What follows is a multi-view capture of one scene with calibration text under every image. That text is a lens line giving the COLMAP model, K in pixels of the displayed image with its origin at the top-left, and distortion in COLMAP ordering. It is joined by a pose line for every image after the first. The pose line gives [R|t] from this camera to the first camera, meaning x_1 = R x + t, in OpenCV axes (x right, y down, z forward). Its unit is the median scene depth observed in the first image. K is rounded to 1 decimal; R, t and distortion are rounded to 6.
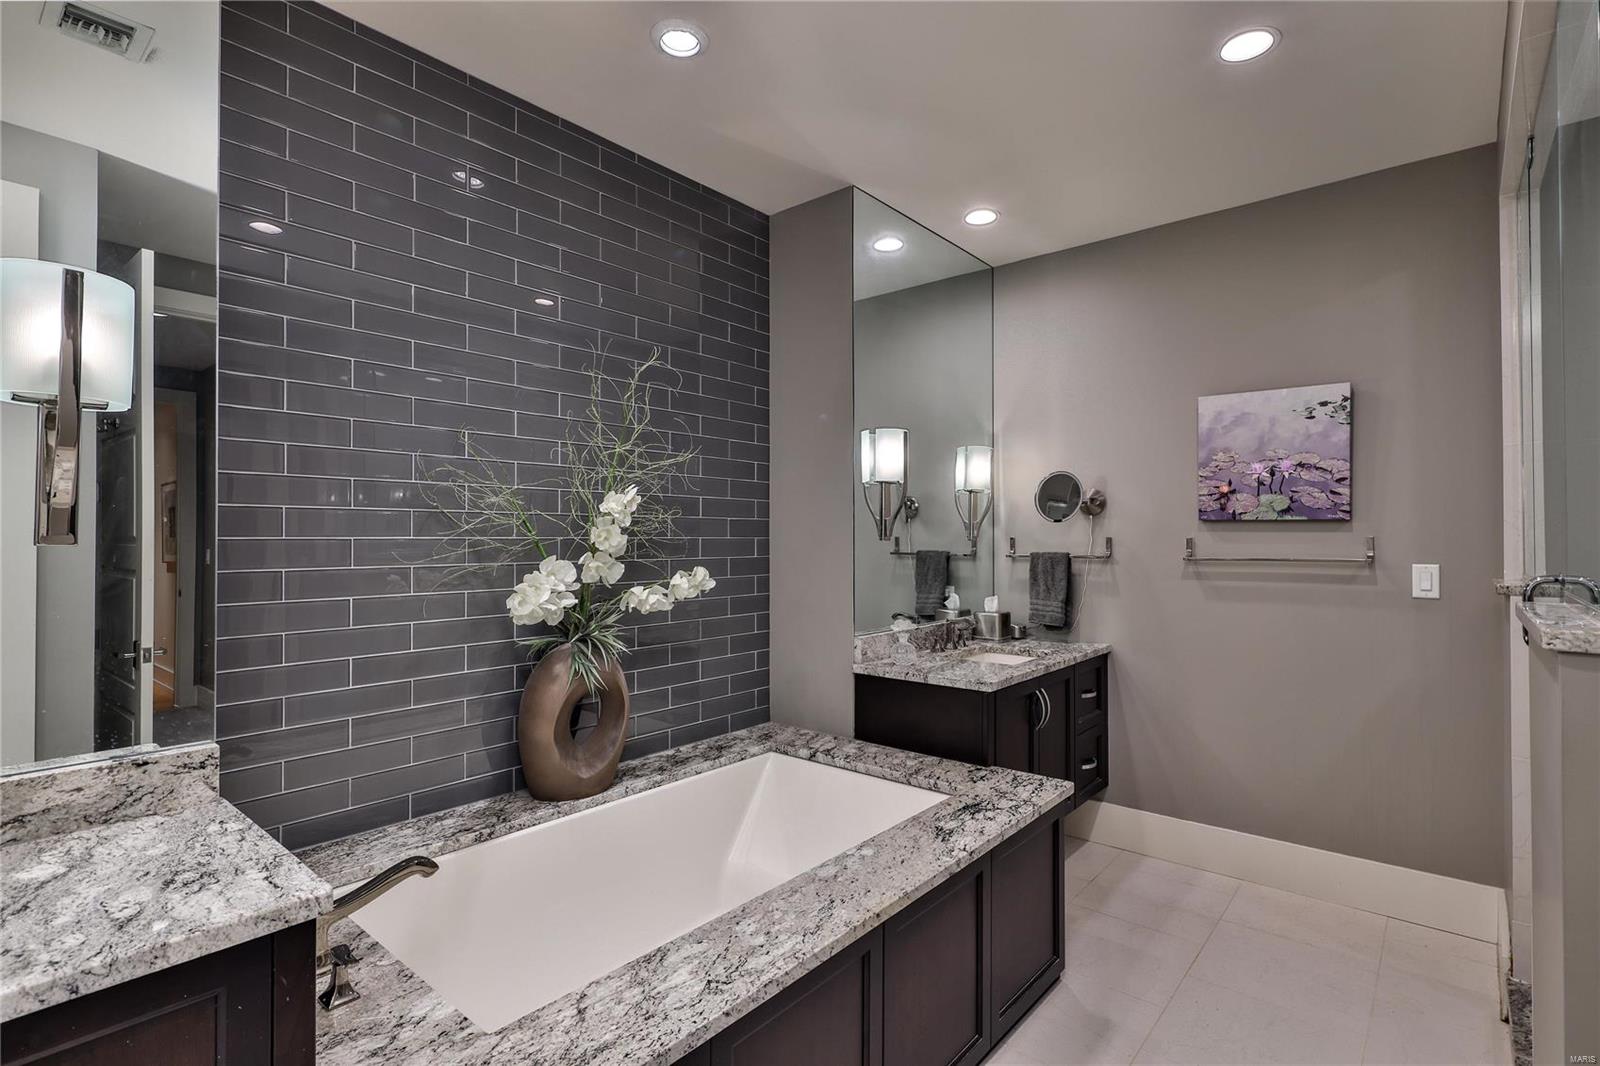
lens RADIAL K [[766.7, 0, 796.1], [0, 766.7, 533.4], [0, 0, 1]] dist [0.001748, -0.002493]
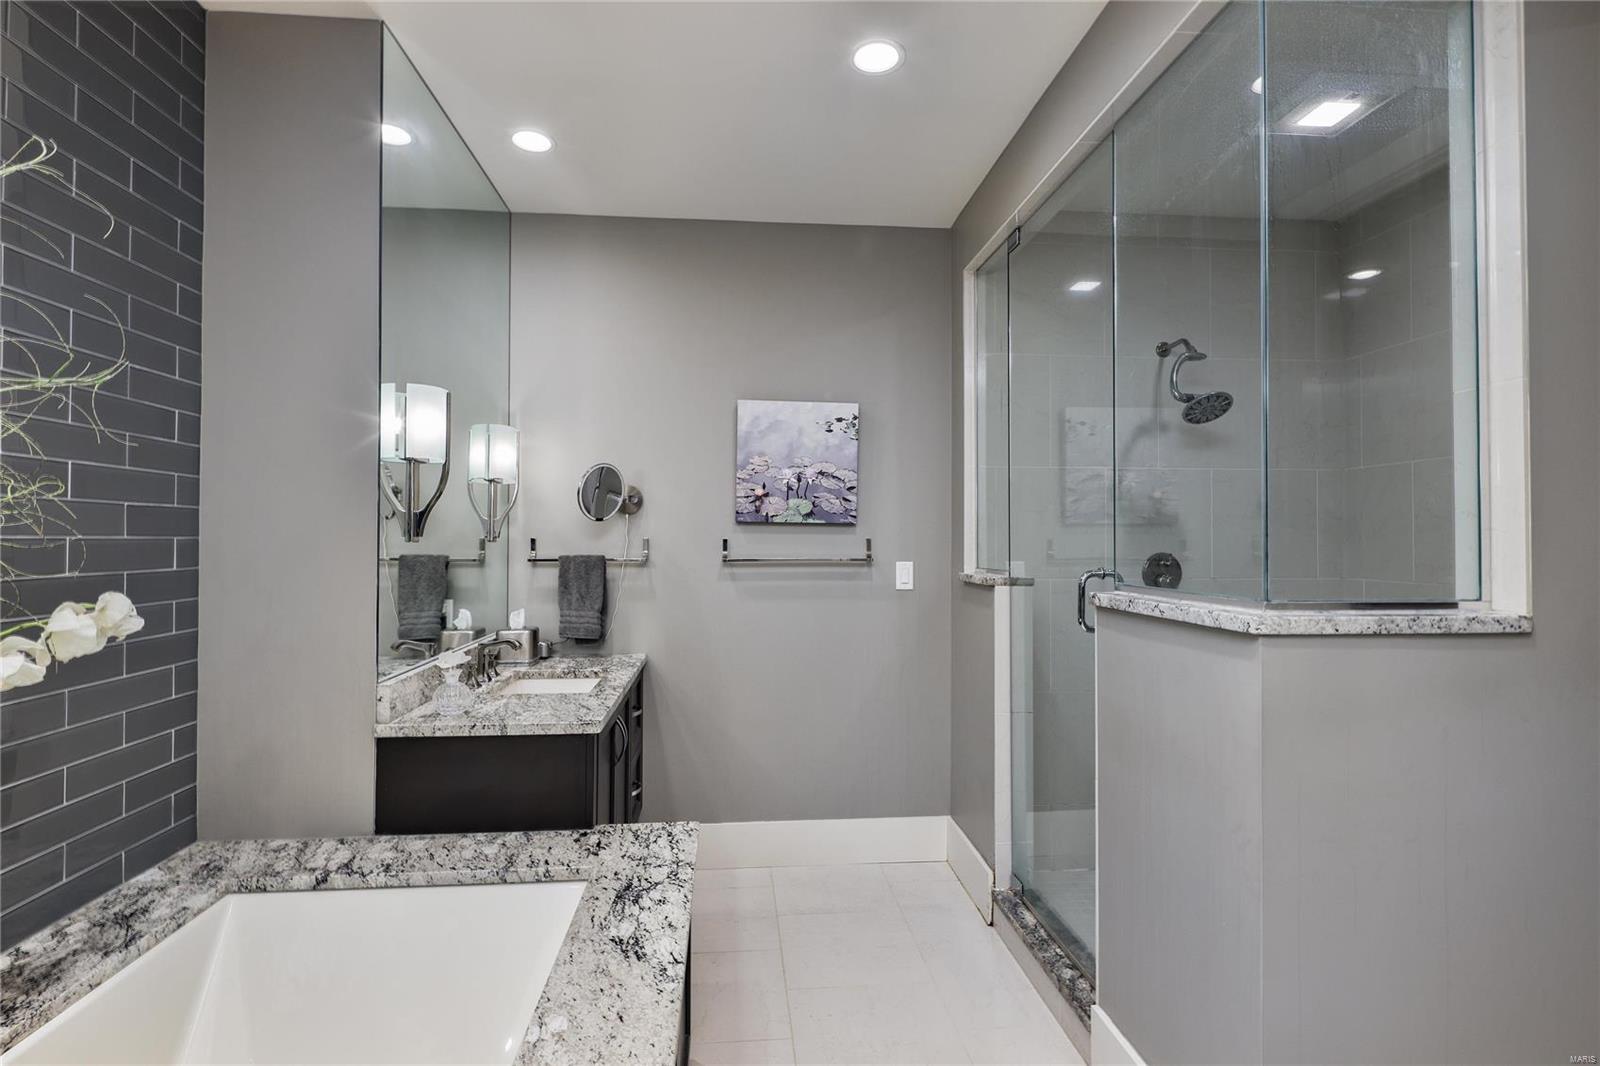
lens RADIAL K [[766.7, 0, 799.0], [0, 766.7, 531.2], [0, 0, 1]] dist [0.001748, -0.002493]
pose [[0.699304, 0.009956, 0.714755, -0.148892], [-0.007429, 0.999950, -0.006659, 0.001376], [-0.714785, -0.000653, 0.699343, 0.257895]]
